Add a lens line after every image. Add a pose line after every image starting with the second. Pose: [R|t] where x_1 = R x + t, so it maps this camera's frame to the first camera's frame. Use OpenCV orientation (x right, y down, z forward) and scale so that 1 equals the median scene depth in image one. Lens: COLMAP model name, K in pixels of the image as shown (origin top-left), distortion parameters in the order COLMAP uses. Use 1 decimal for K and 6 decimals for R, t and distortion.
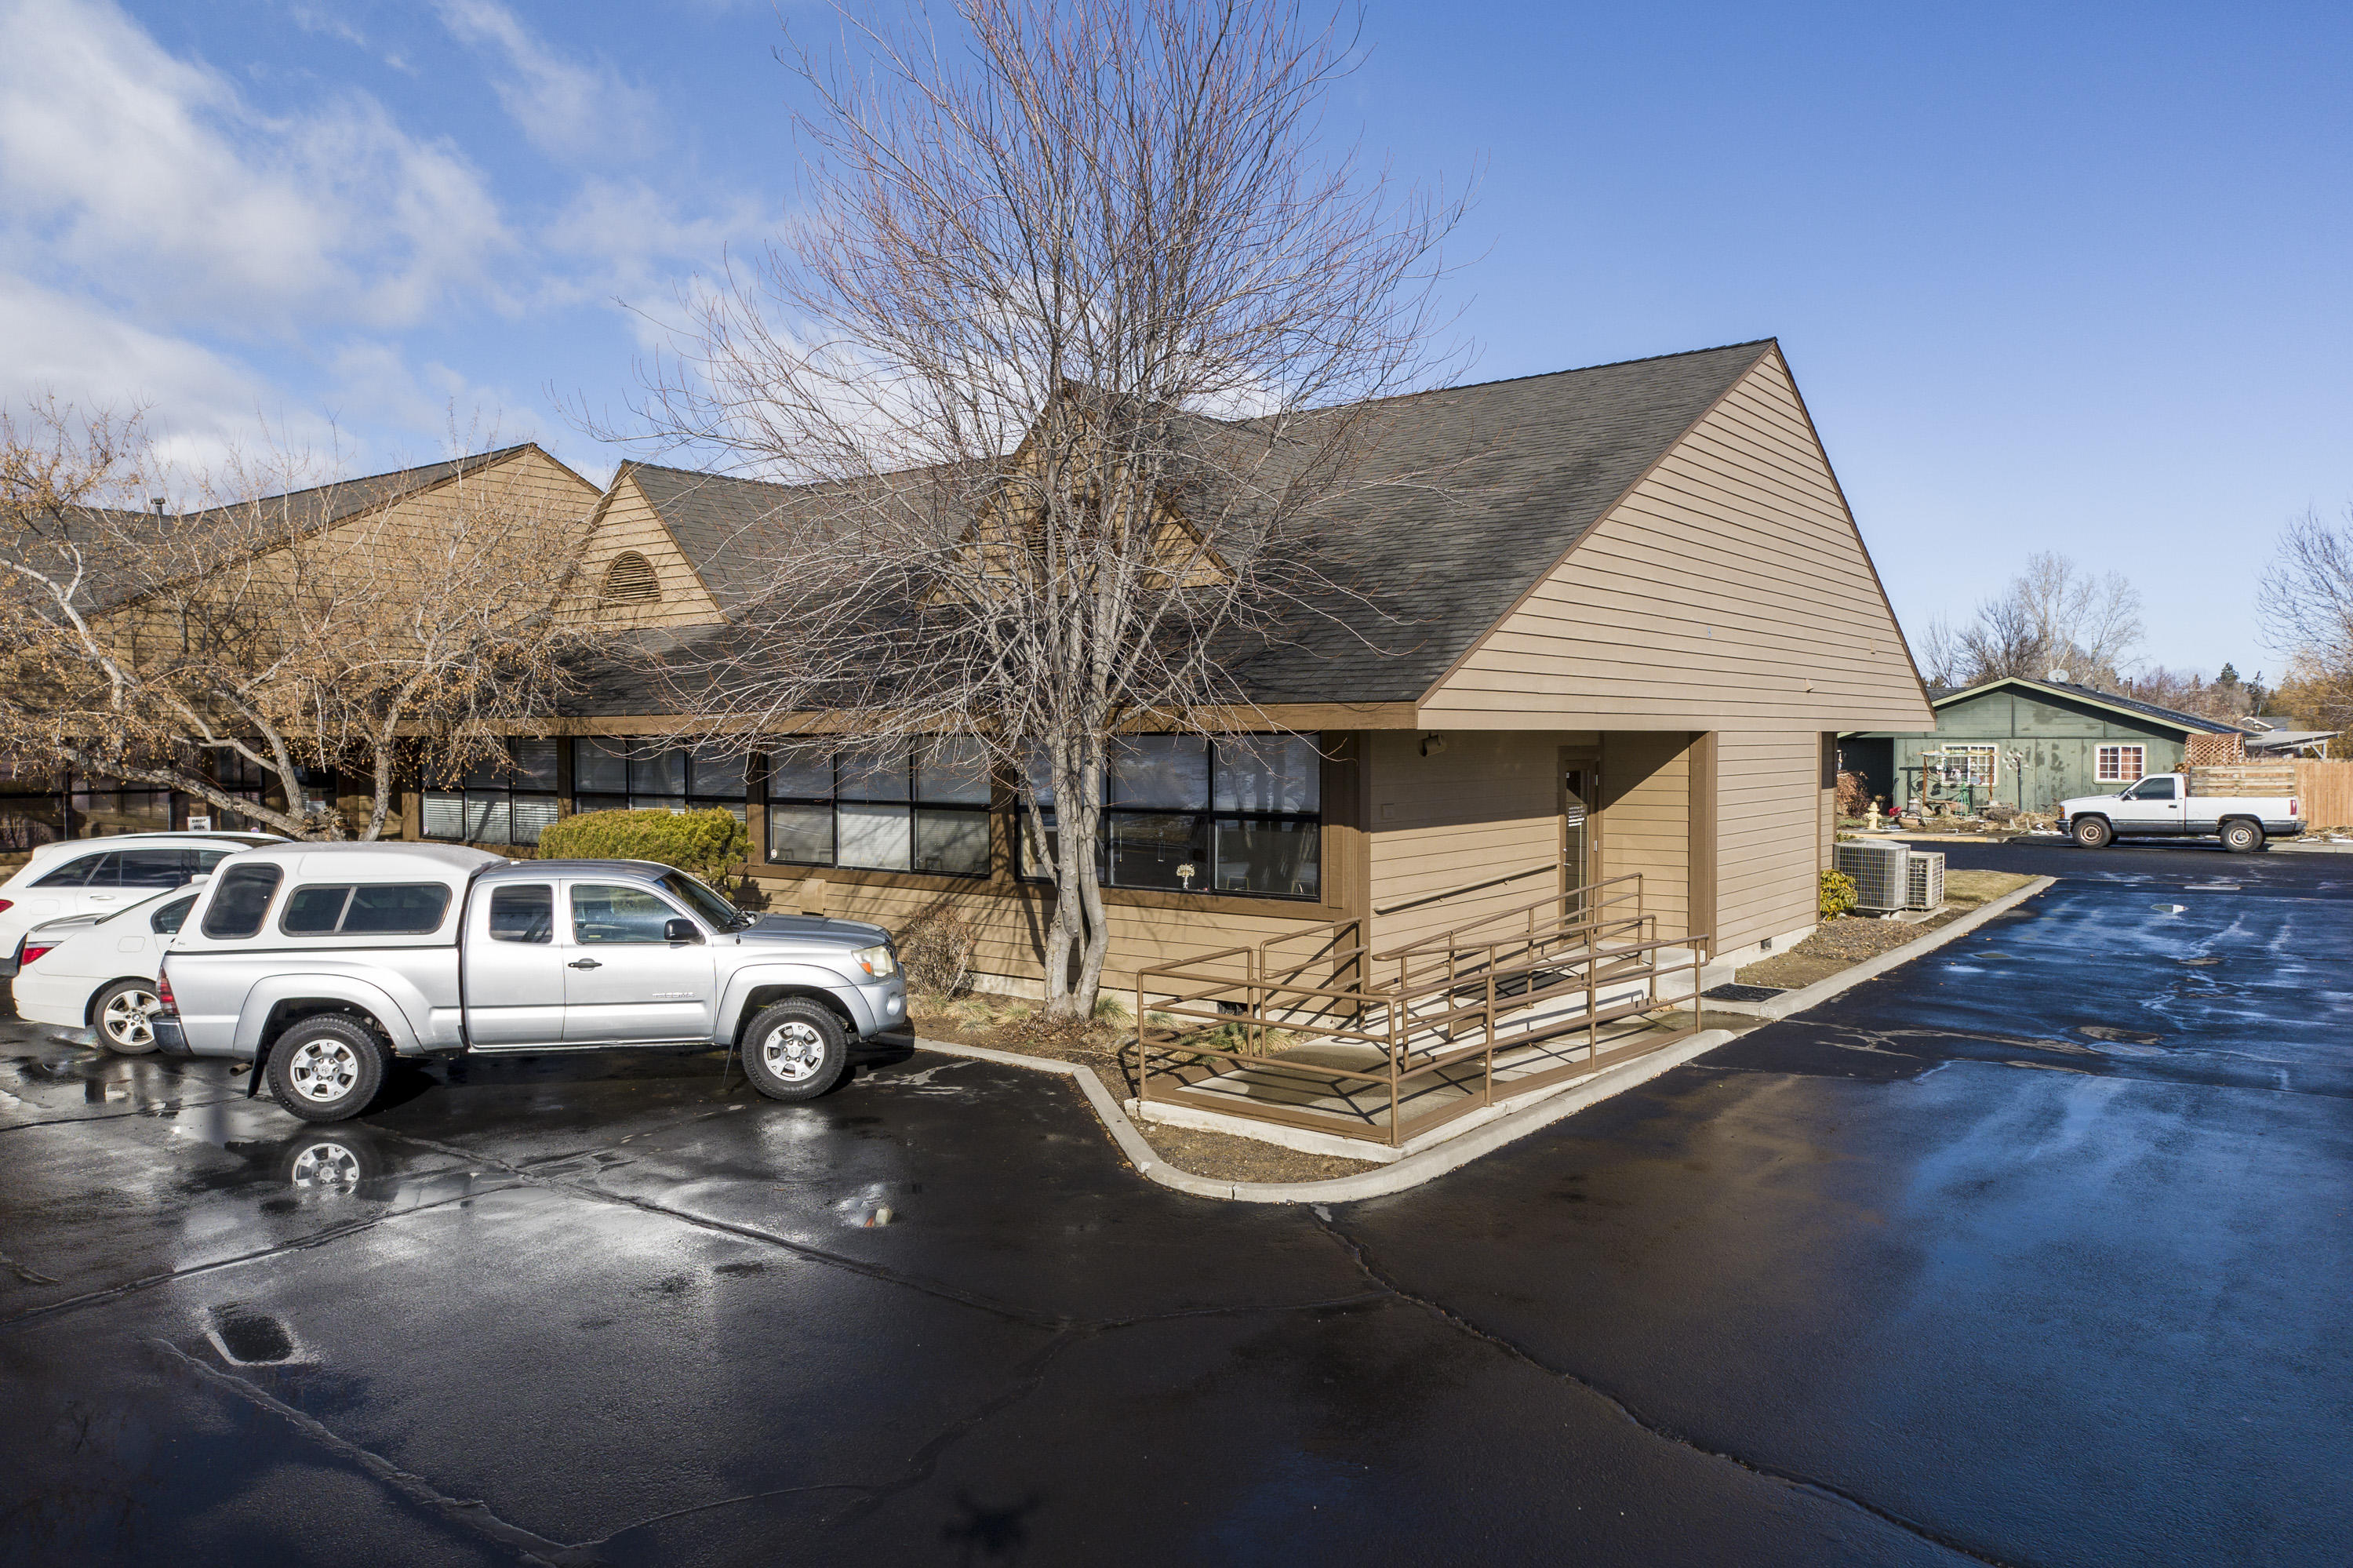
lens RADIAL K [[1591.1, 0, 1200.3], [0, 1591.1, 787.0], [0, 0, 1]] dist [-0.010209, 0.019906]
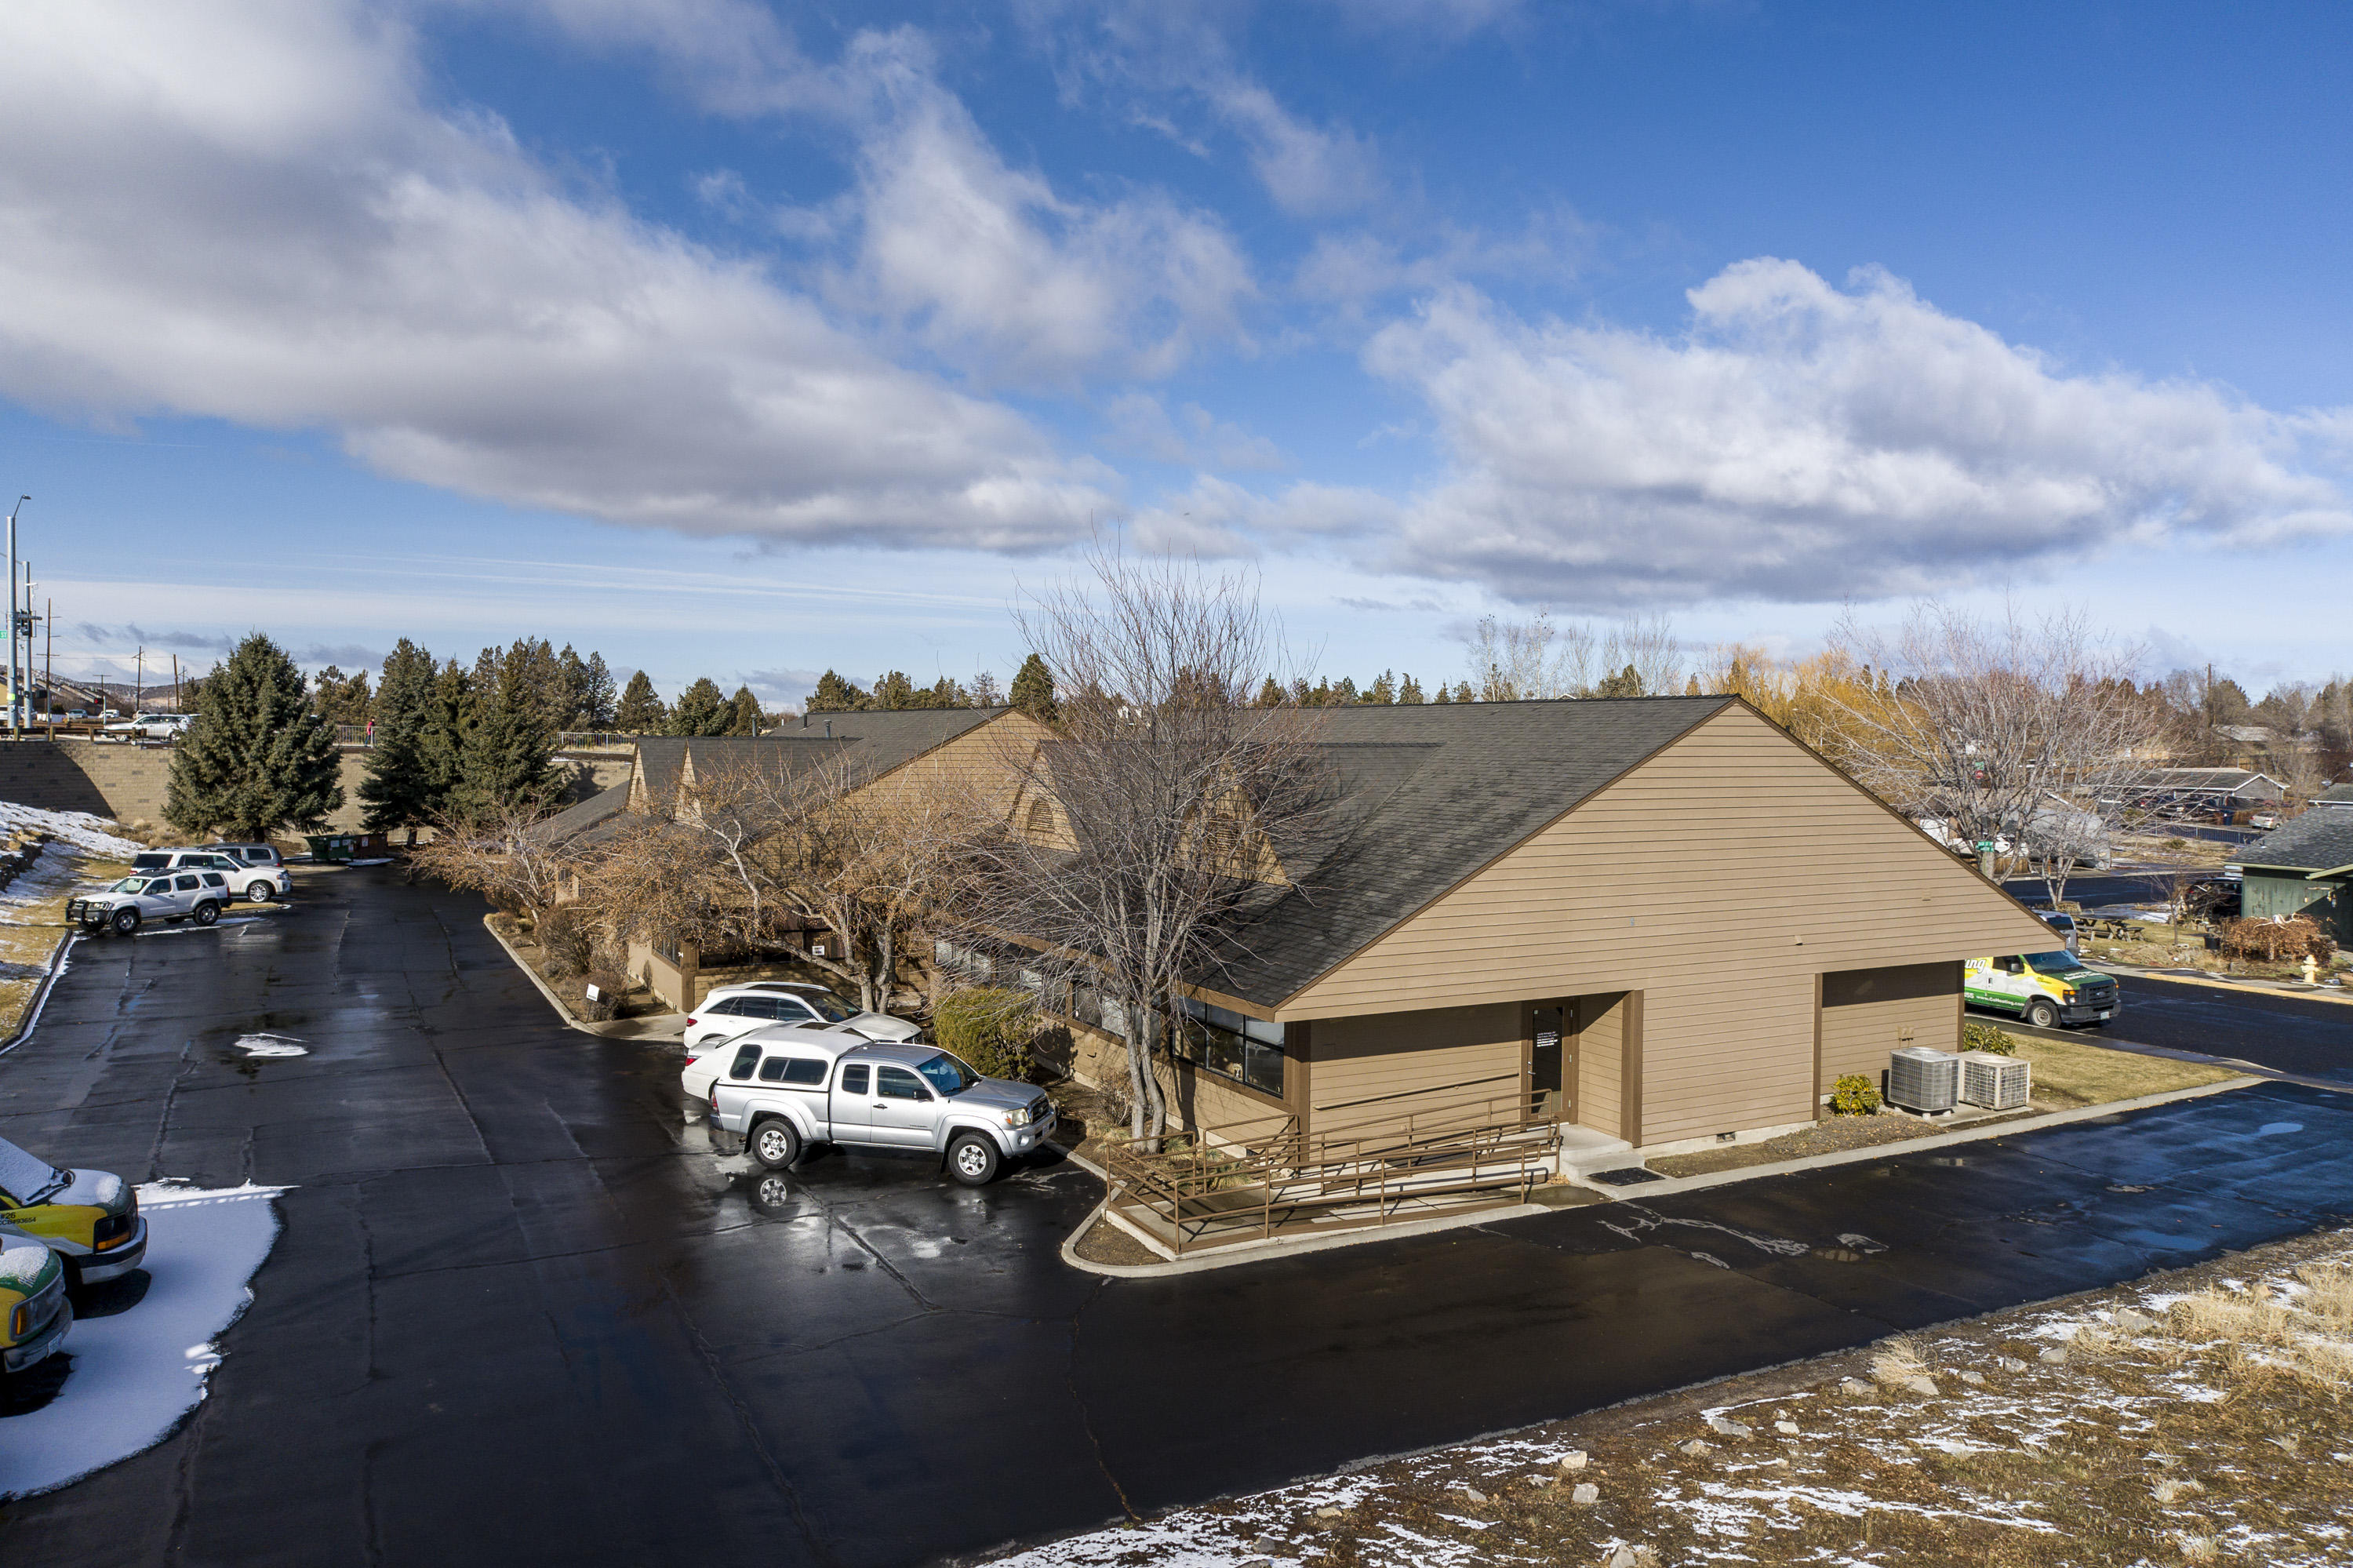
lens RADIAL K [[1591.1, 0, 1219.8], [0, 1591.1, 759.2], [0, 0, 1]] dist [-0.010209, 0.019906]
pose [[0.908726, 0.016020, -0.417086, 0.702750], [-0.024638, 0.999580, -0.015286, -0.258139], [0.416666, 0.024167, 0.908738, -0.567967]]
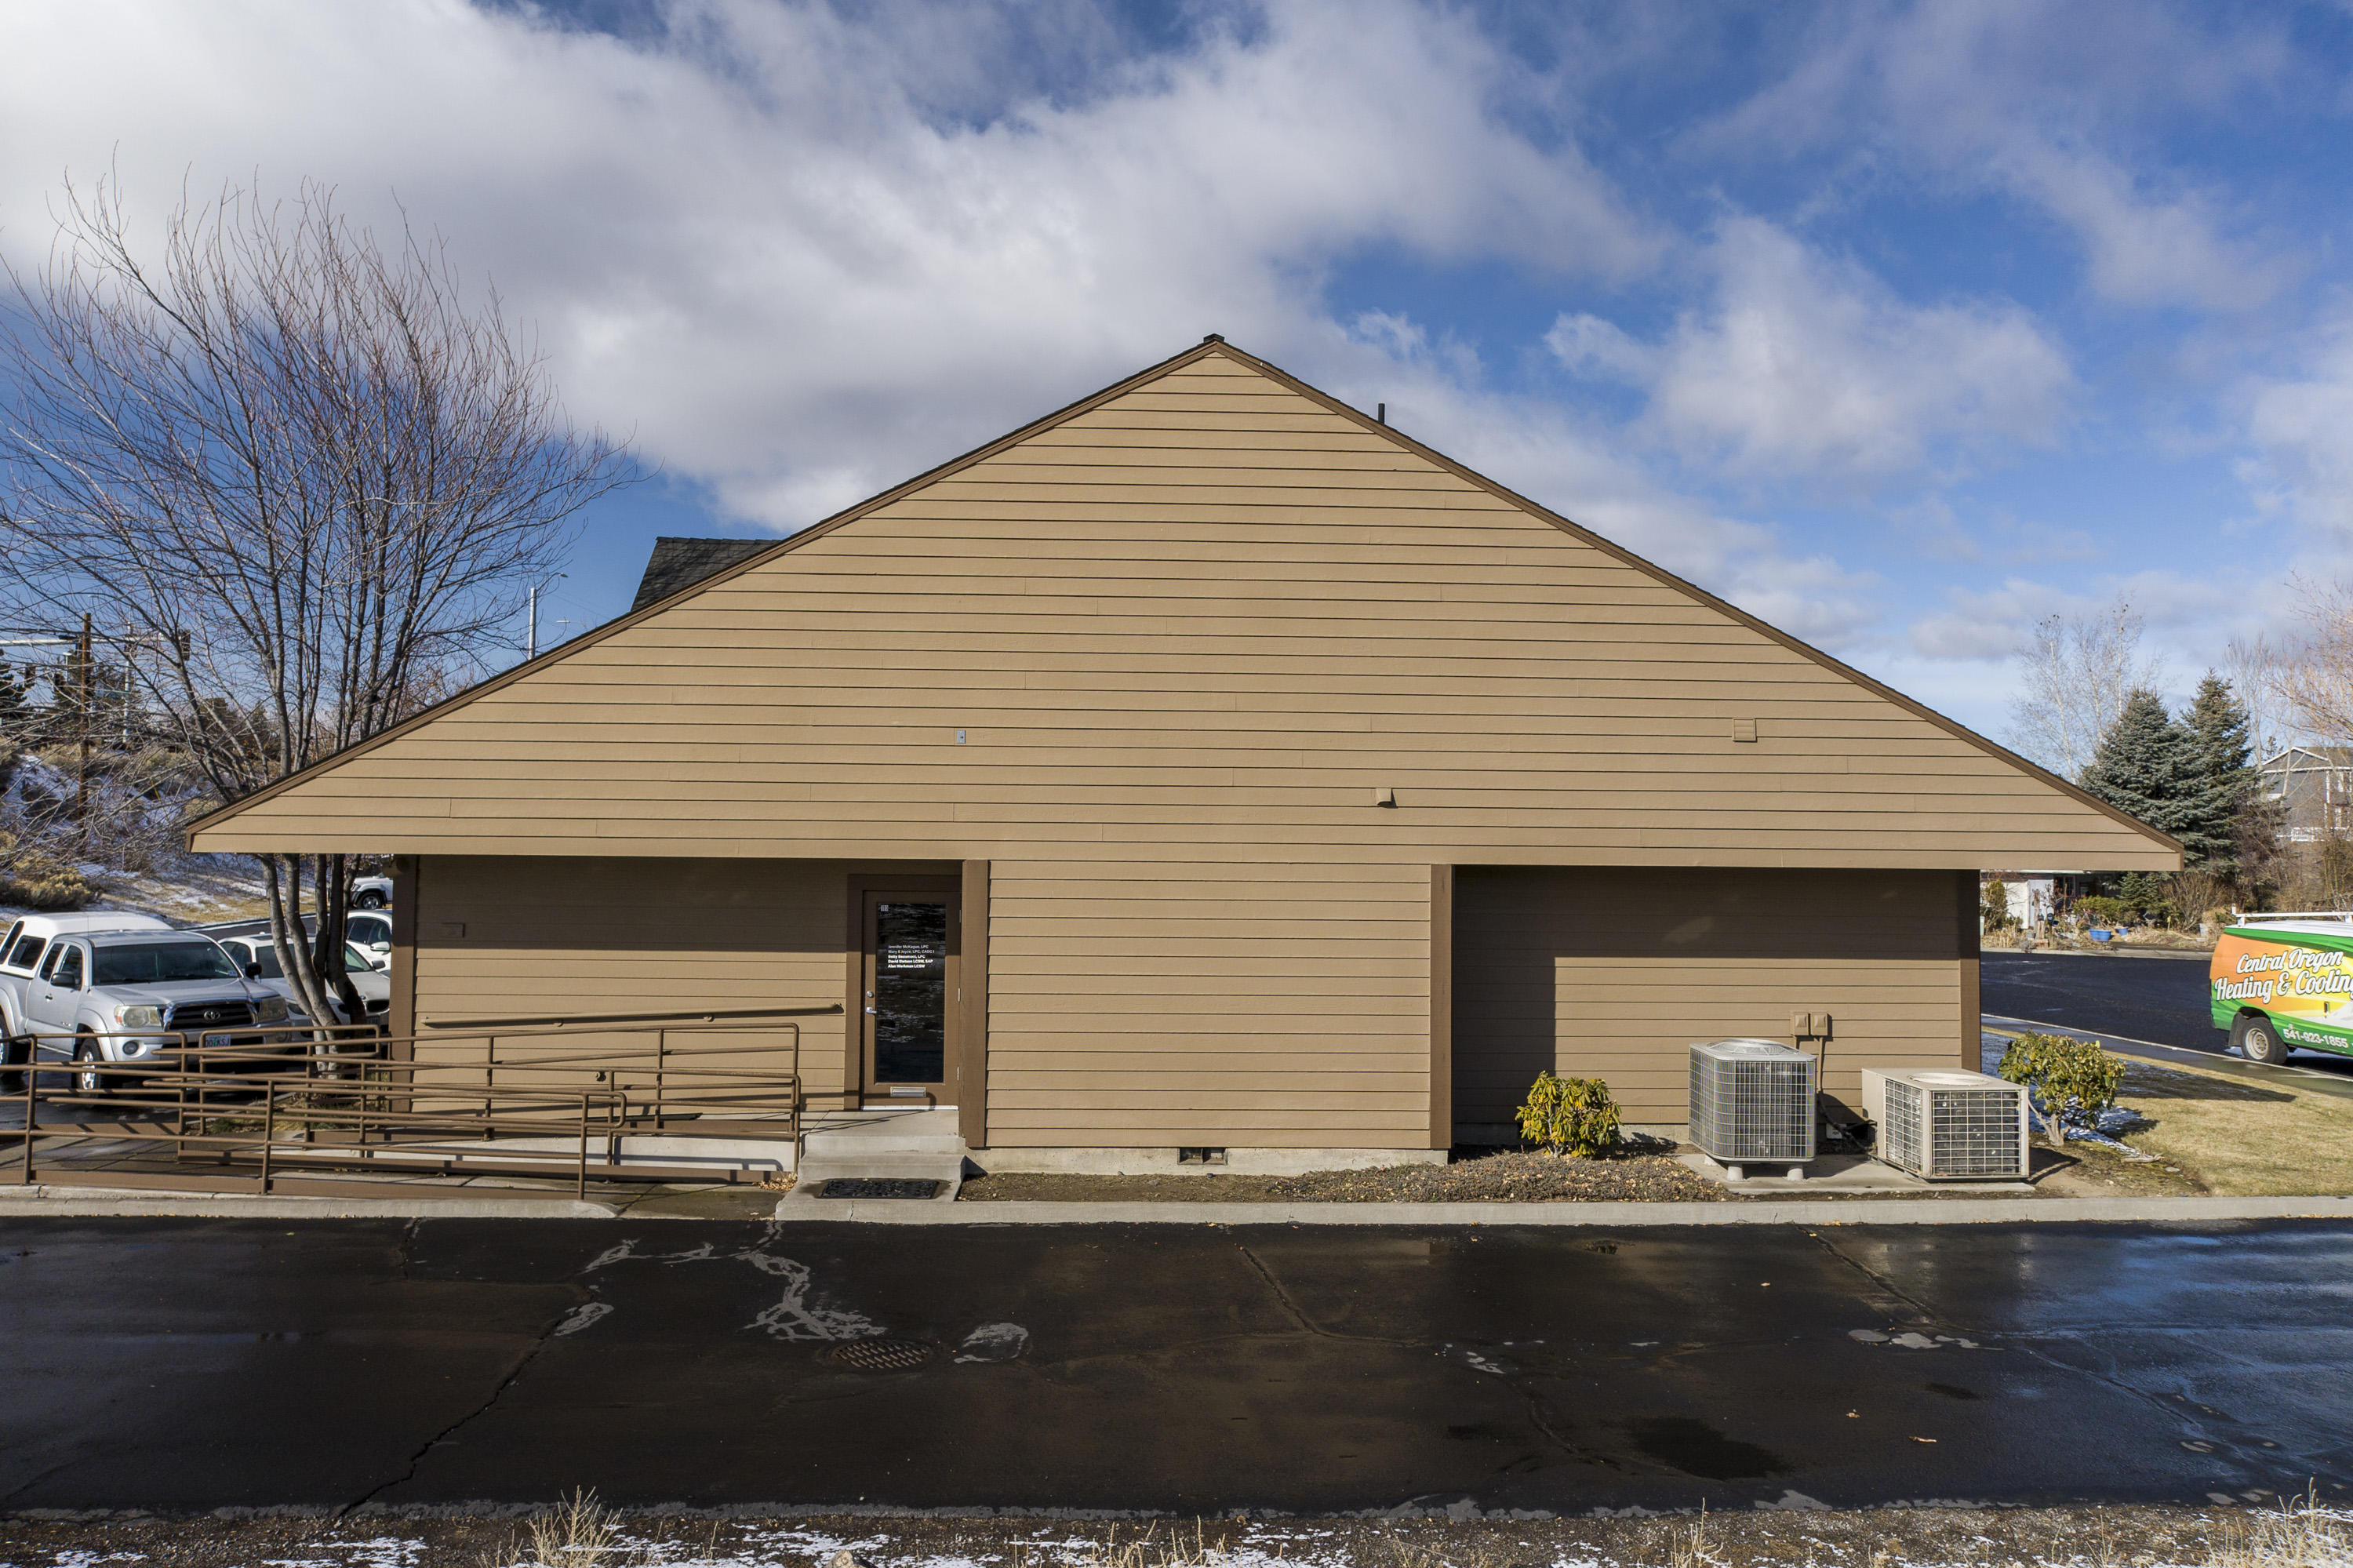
lens RADIAL K [[1591.1, 0, 1260.0], [0, 1591.1, 767.7], [0, 0, 1]] dist [-0.010209, 0.019906]
pose [[0.632961, -0.035836, -0.773354, 1.258394], [-0.037439, 0.996342, -0.076811, -0.030608], [0.773278, 0.077572, 0.629304, 0.735505]]
